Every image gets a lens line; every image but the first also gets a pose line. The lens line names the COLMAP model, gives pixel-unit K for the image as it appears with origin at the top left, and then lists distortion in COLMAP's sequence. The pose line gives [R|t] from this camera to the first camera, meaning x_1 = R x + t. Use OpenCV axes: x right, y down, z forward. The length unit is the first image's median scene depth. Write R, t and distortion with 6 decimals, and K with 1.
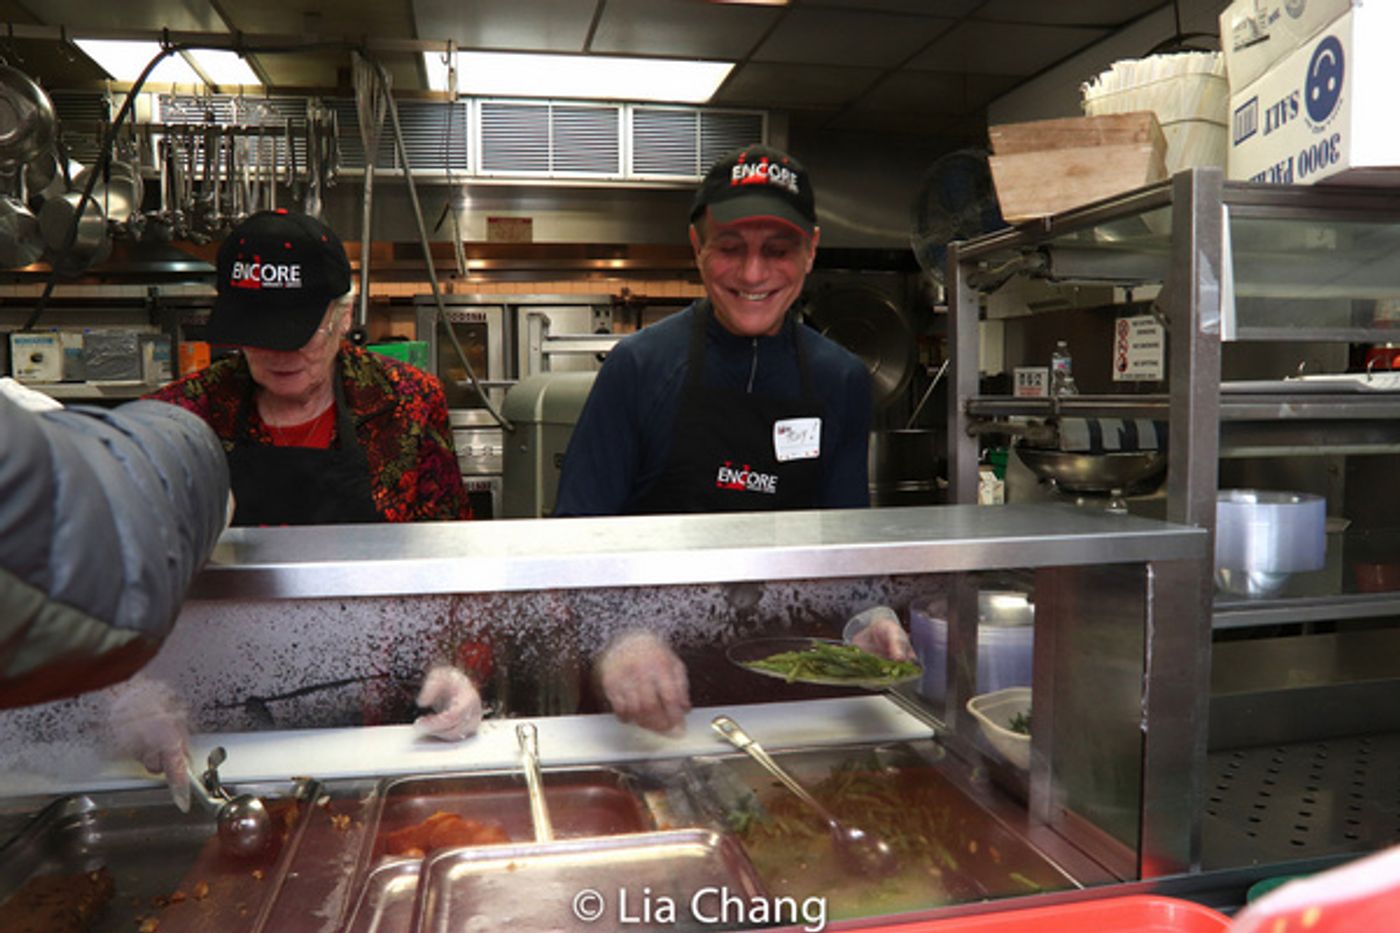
lens RADIAL K [[1089.5, 0, 700.0], [0, 1089.5, 466.5], [0, 0, 1]] dist [-0.134642, 0.145190]
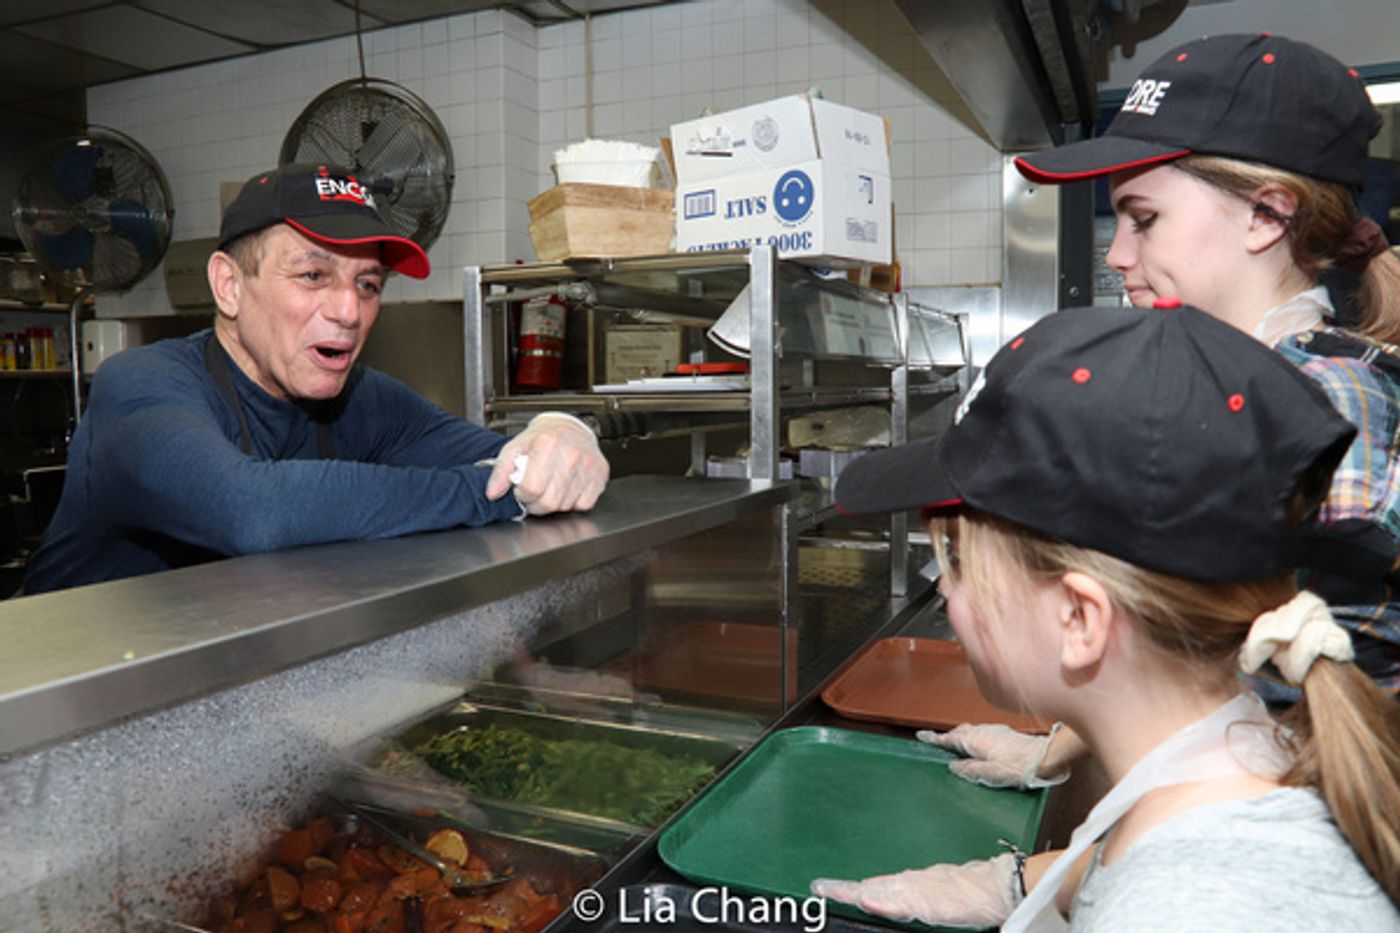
lens RADIAL K [[1089.5, 0, 700.0], [0, 1089.5, 466.5], [0, 0, 1]] dist [-0.134642, 0.145190]
pose [[0.562104, -0.063399, 0.824633, -0.260791], [0.064138, 0.997397, 0.032962, -0.006204], [-0.824576, 0.034363, 0.564707, 0.062630]]
